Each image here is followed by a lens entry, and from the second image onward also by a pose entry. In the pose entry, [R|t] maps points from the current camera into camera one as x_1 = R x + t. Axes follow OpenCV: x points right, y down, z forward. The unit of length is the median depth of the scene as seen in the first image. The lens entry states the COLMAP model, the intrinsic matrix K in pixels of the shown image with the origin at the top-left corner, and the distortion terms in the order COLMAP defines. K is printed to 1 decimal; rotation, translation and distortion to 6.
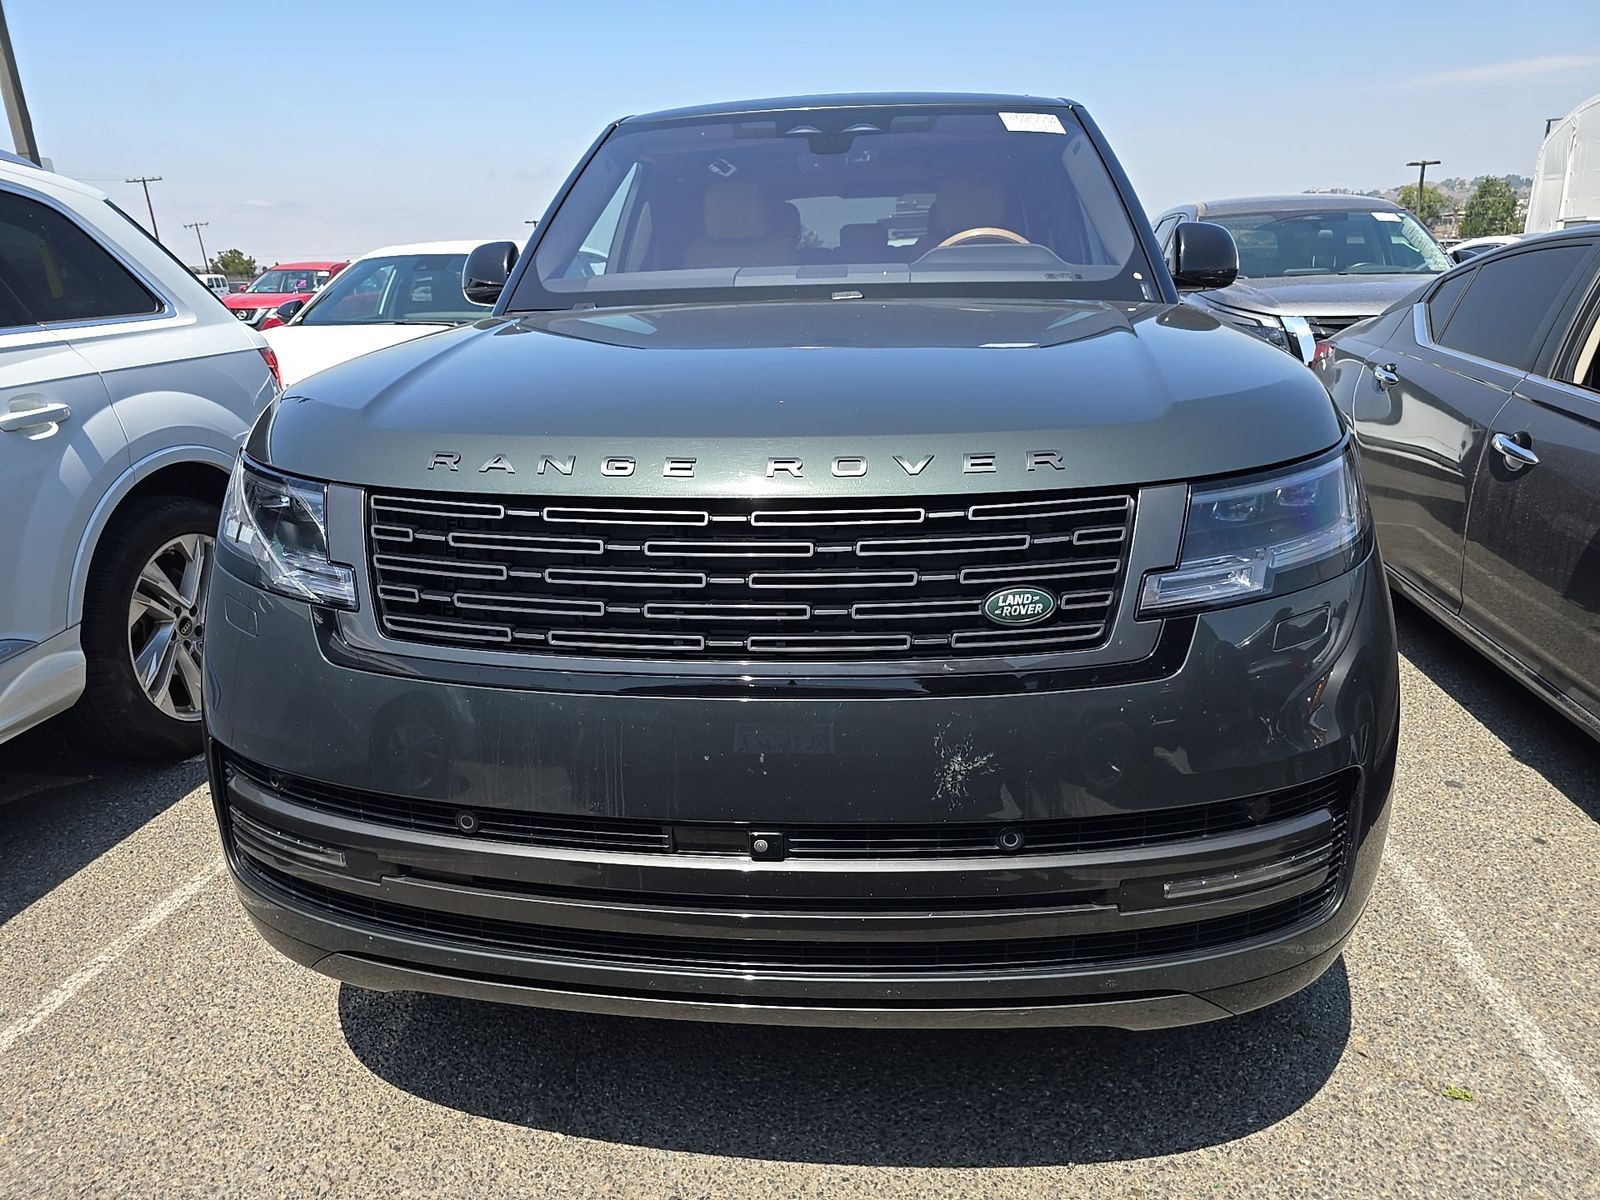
lens RADIAL K [[1128.4, 0, 800.0], [0, 1128.4, 600.0], [0, 0, 1]] dist [0.045486, 0.000626]
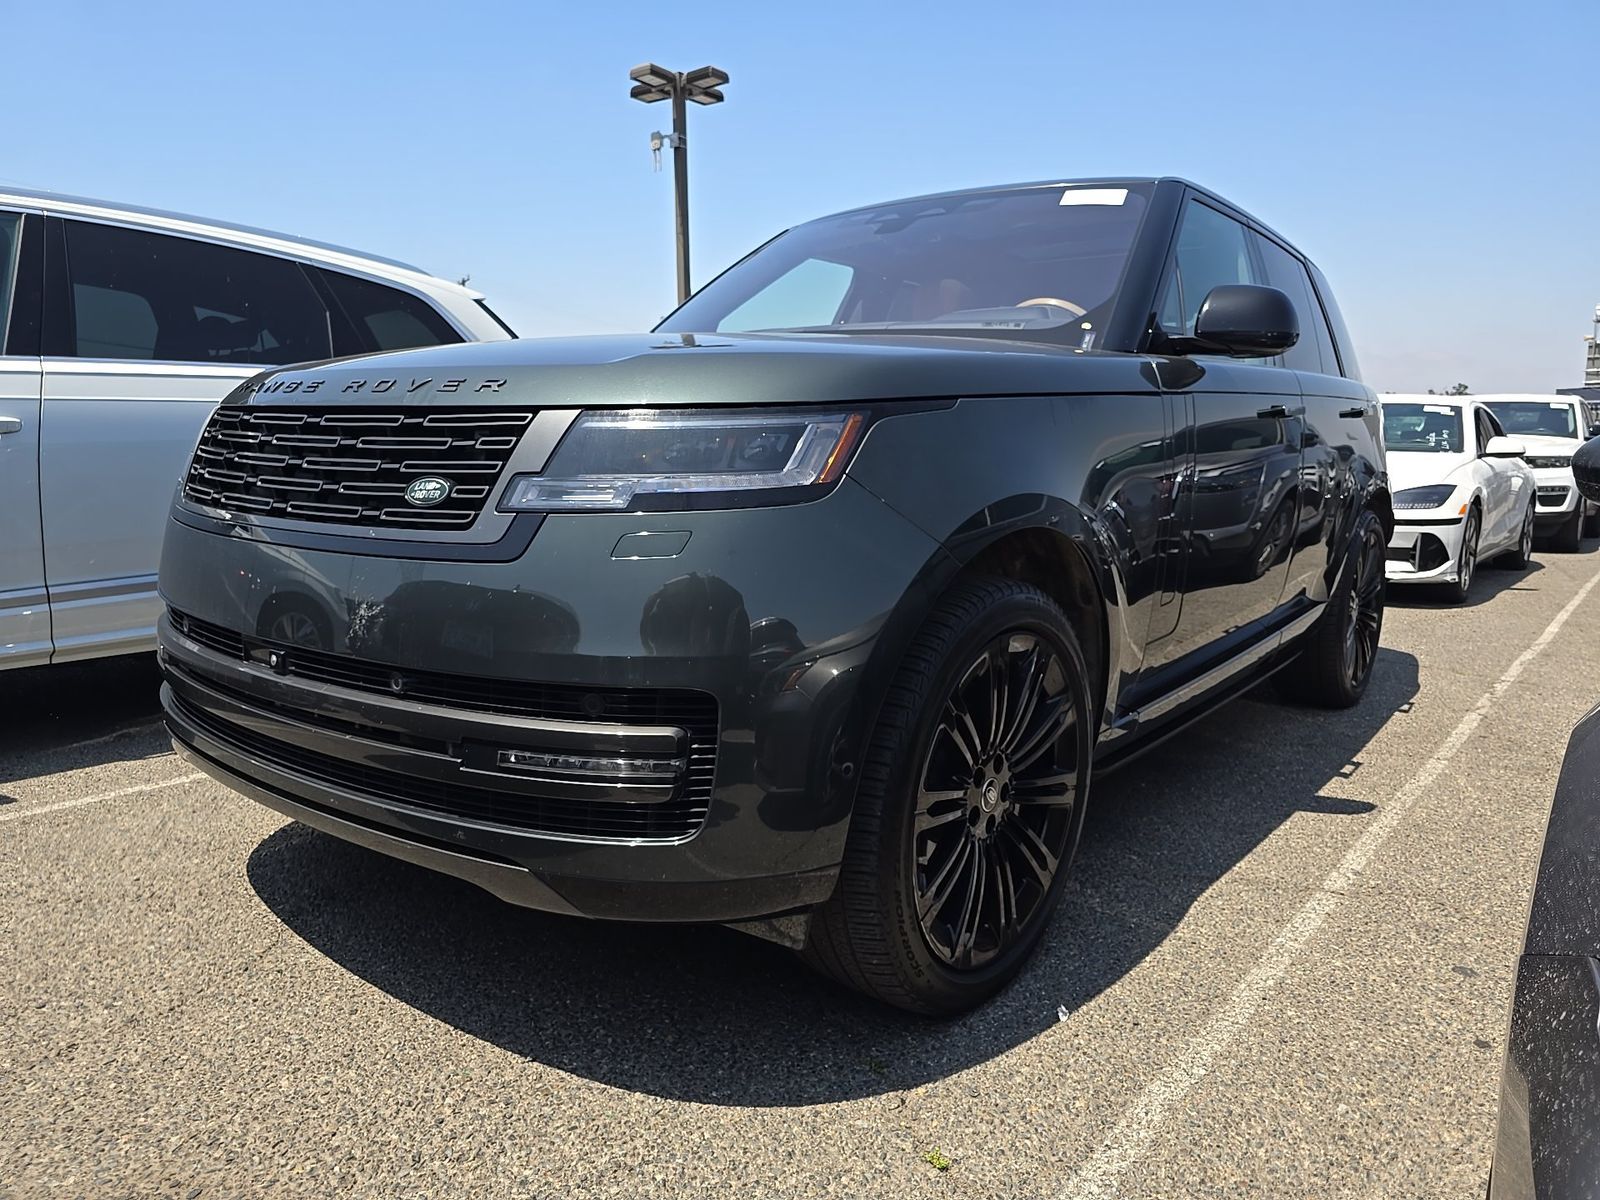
lens RADIAL K [[1107.6, 0, 798.1], [0, 1107.6, 571.0], [0, 0, 1]] dist [0.068412, -0.000918]
pose [[0.838263, 0.105199, -0.535022, 1.099783], [-0.192380, 0.975173, -0.109673, 0.133953], [0.510201, 0.194862, 0.837690, 0.181507]]
